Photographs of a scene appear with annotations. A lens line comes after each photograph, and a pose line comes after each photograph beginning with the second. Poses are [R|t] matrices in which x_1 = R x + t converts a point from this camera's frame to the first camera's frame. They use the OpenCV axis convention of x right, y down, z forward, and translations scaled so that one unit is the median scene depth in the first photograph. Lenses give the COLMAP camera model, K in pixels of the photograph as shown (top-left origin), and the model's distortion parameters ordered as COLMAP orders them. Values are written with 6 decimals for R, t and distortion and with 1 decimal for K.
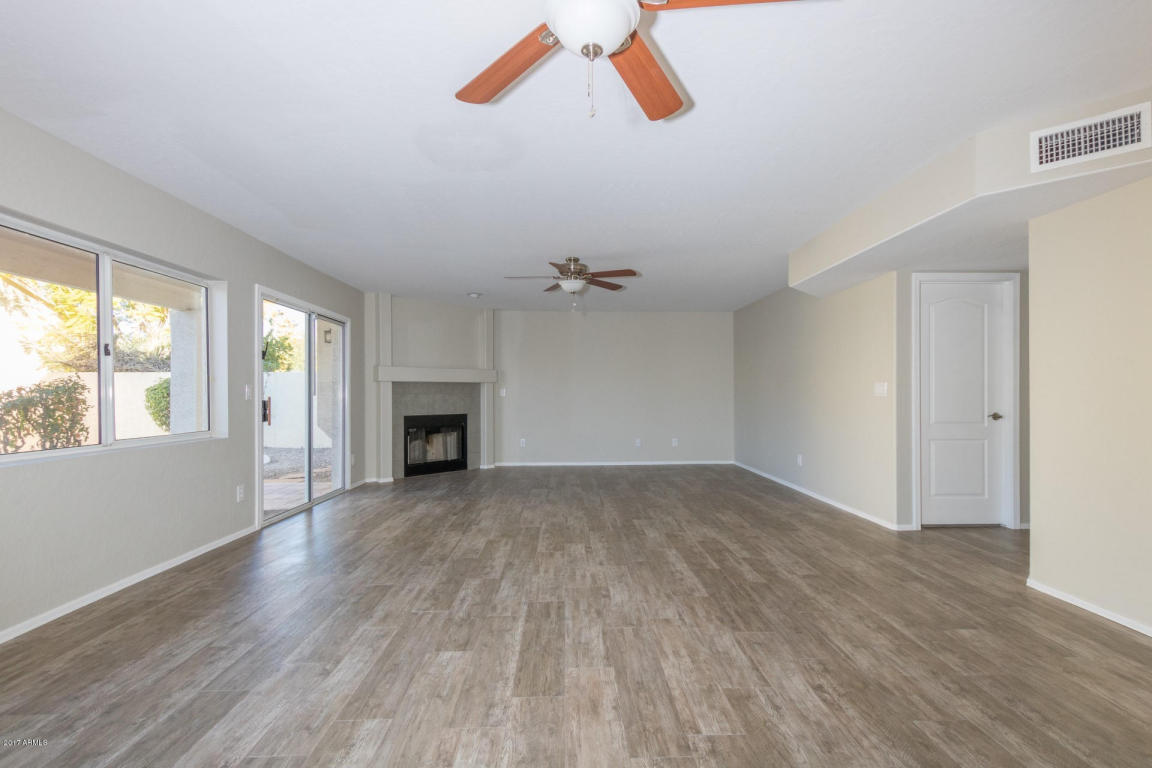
lens RADIAL K [[529.6, 0, 582.0], [0, 529.6, 392.9], [0, 0, 1]] dist [0.005618, -0.000841]
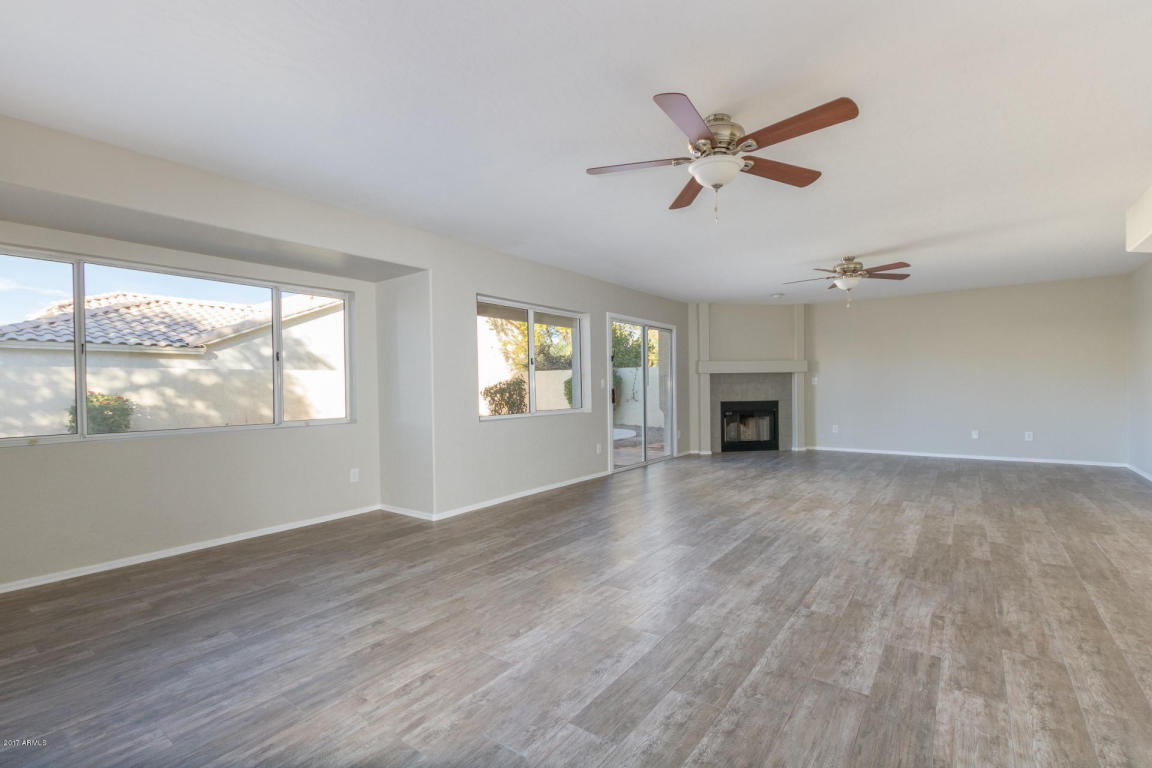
lens RADIAL K [[520.8, 0, 584.2], [0, 520.8, 391.0], [0, 0, 1]] dist [0.009069, -0.005329]
pose [[0.787253, -0.001259, -0.616629, 0.333529], [0.011691, 0.999849, 0.012884, 0.000284], [0.616519, -0.017352, 0.787149, -0.284611]]
